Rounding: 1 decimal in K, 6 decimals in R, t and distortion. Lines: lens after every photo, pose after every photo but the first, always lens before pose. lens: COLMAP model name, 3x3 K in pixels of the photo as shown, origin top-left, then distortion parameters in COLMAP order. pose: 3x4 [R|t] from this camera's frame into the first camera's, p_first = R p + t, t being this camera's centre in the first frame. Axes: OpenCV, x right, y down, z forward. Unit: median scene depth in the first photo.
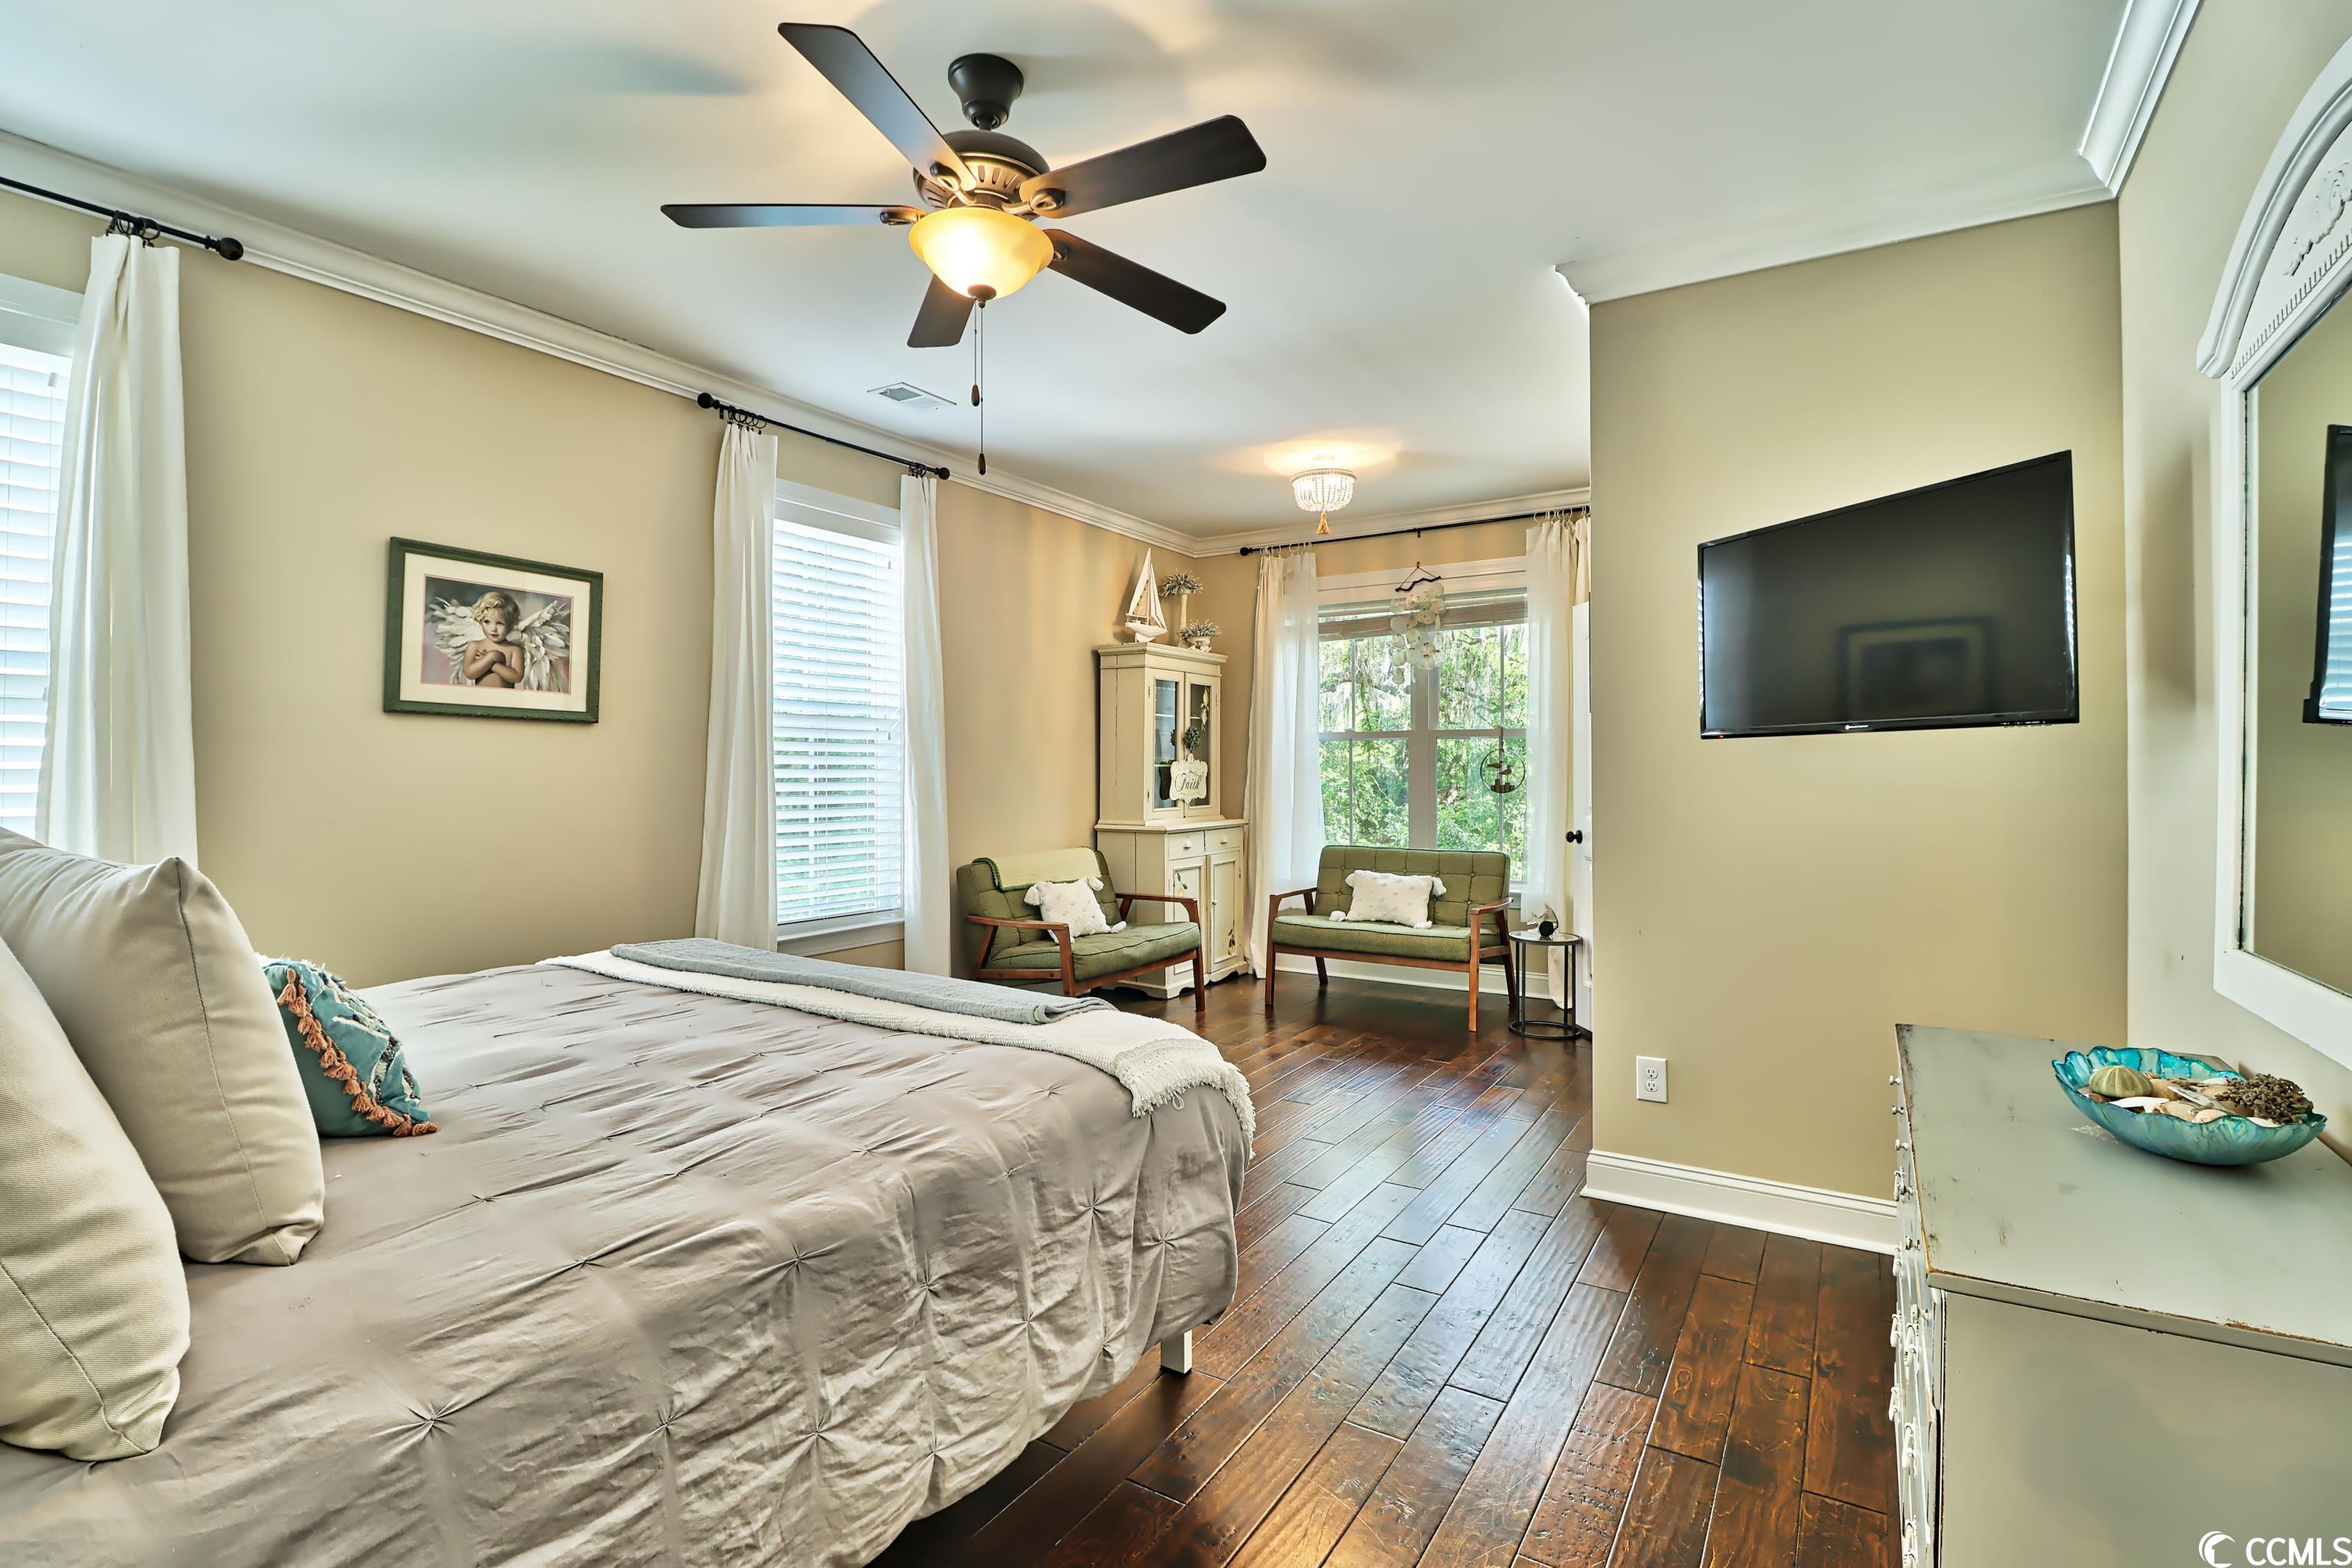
lens RADIAL K [[1104.6, 0, 1169.9], [0, 1104.6, 771.4], [0, 0, 1]] dist [-0.001151, 0.000229]
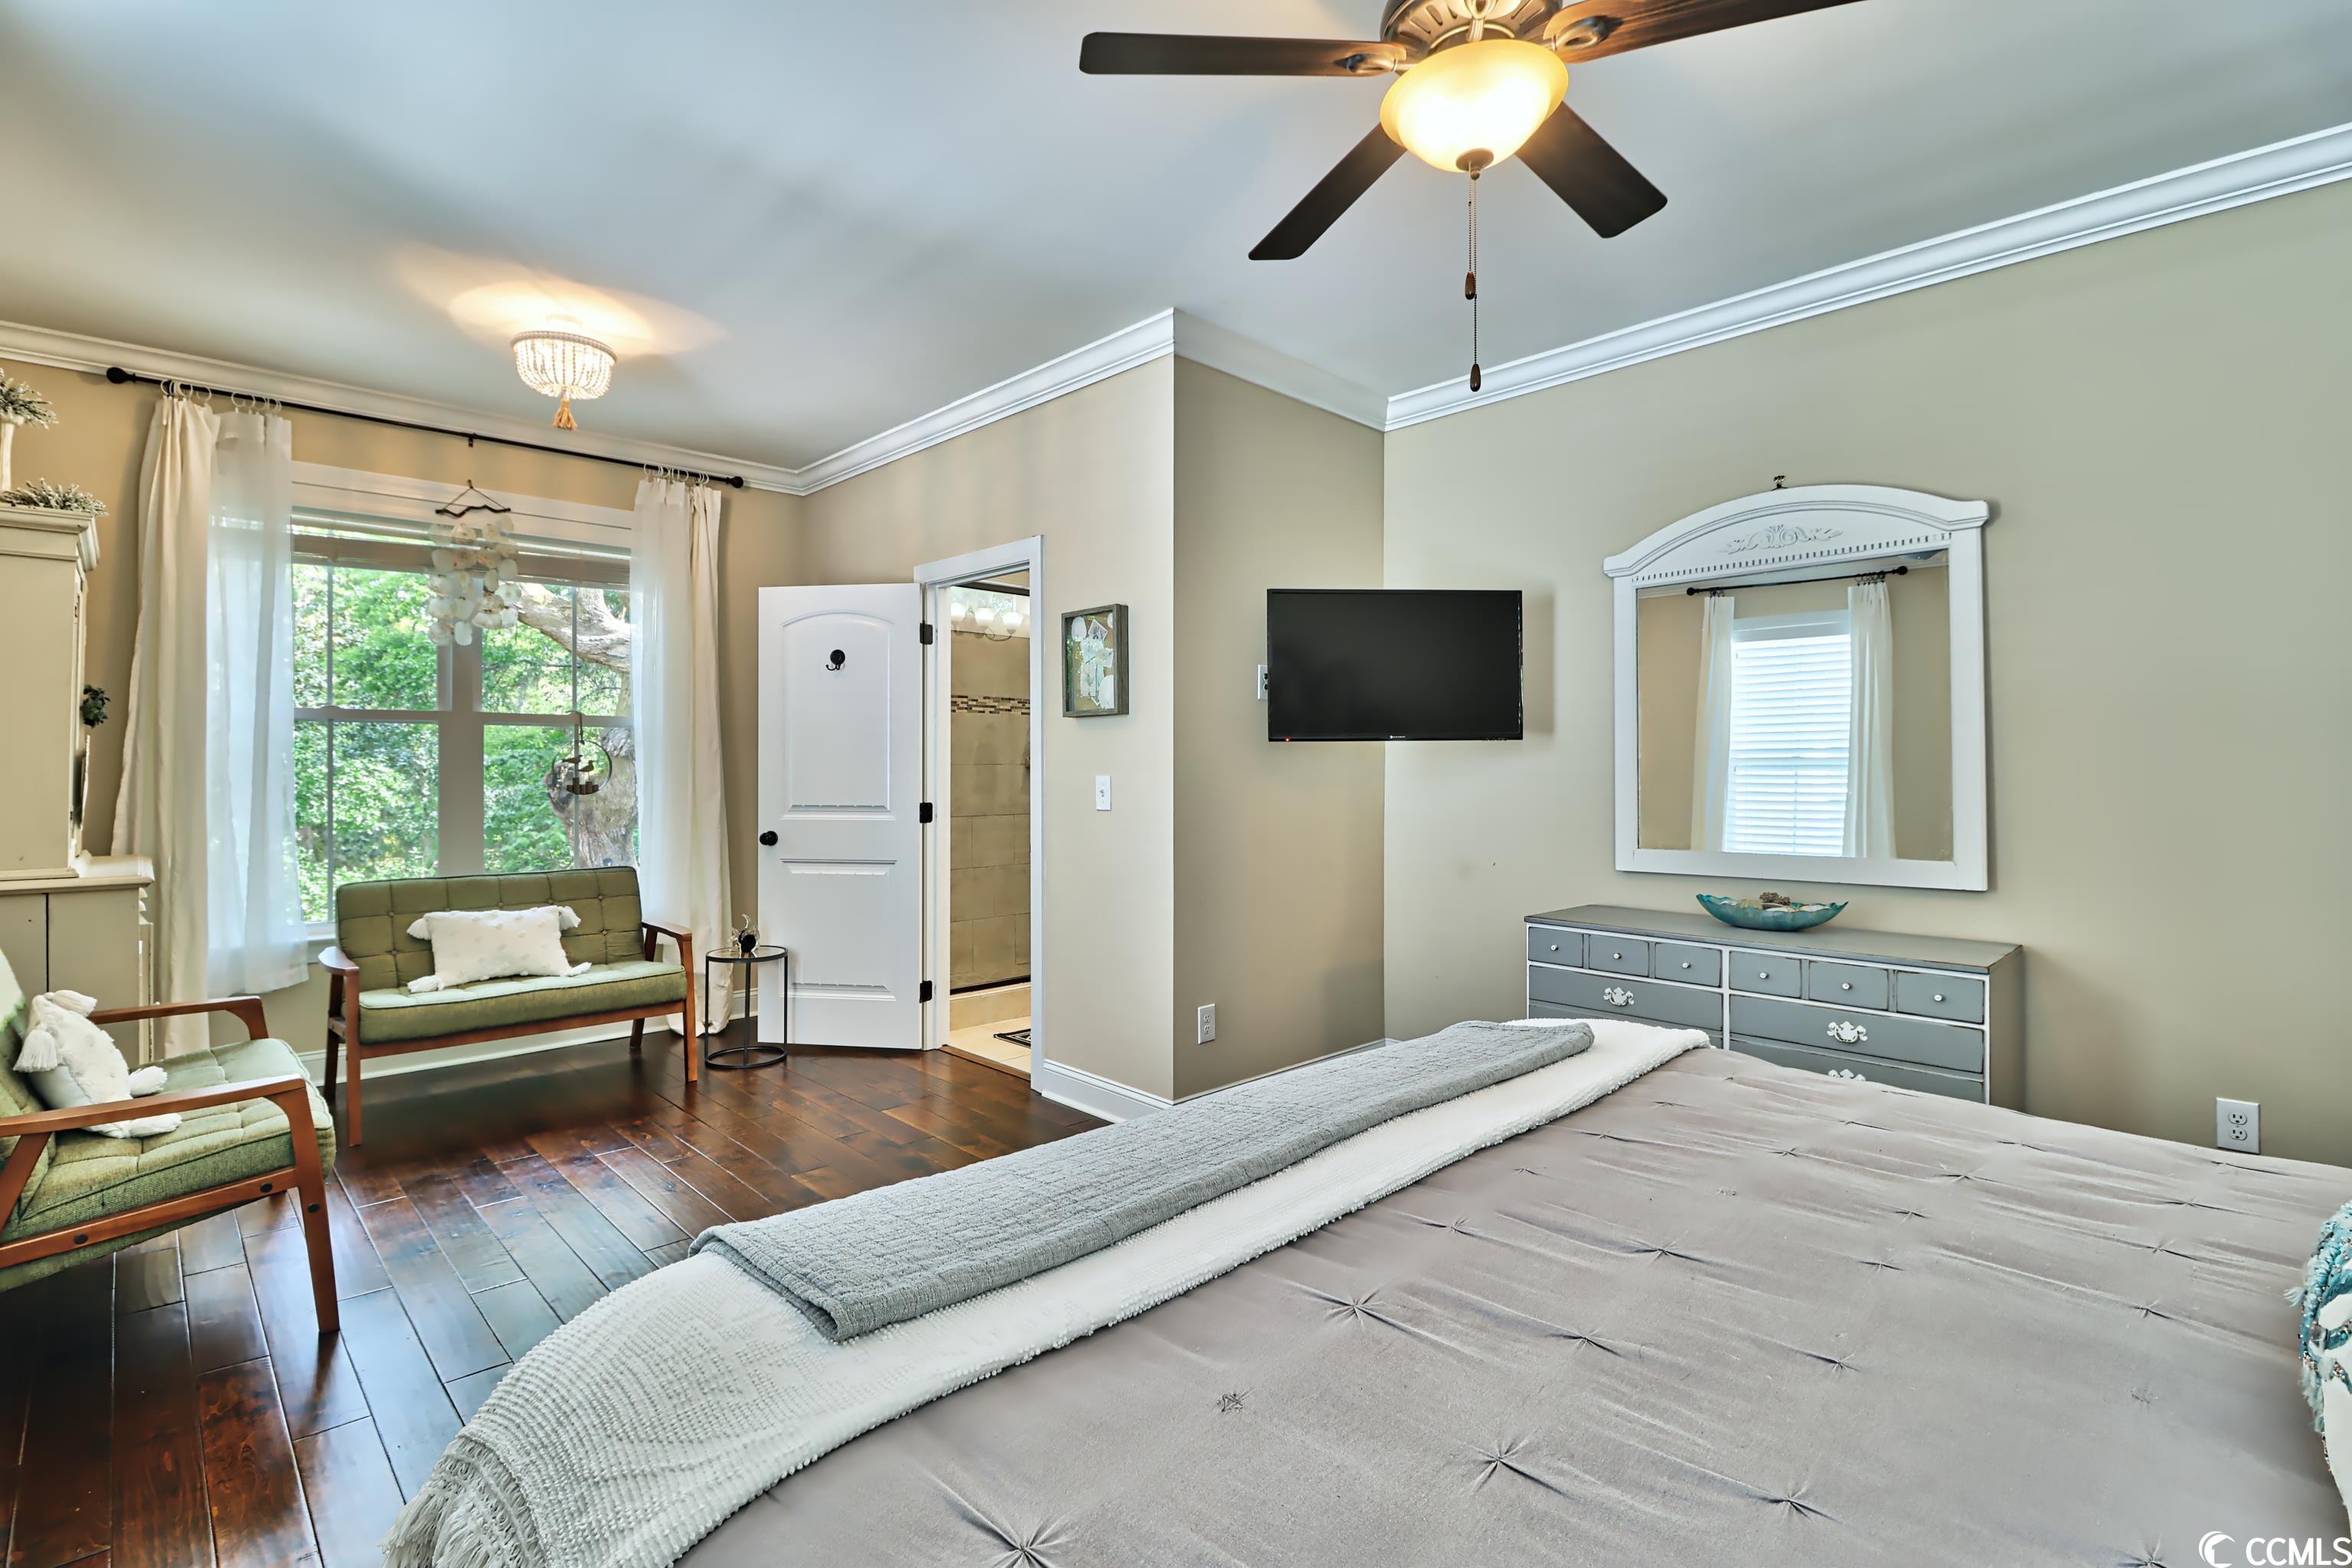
lens RADIAL K [[1104.6, 0, 1171.5], [0, 1104.6, 770.6], [0, 0, 1]] dist [-0.001151, 0.000229]
pose [[0.243926, -0.006975, 0.969769, -0.378610], [0.001829, 0.999976, 0.006733, -0.002610], [-0.969792, 0.000131, 0.243932, 0.385407]]
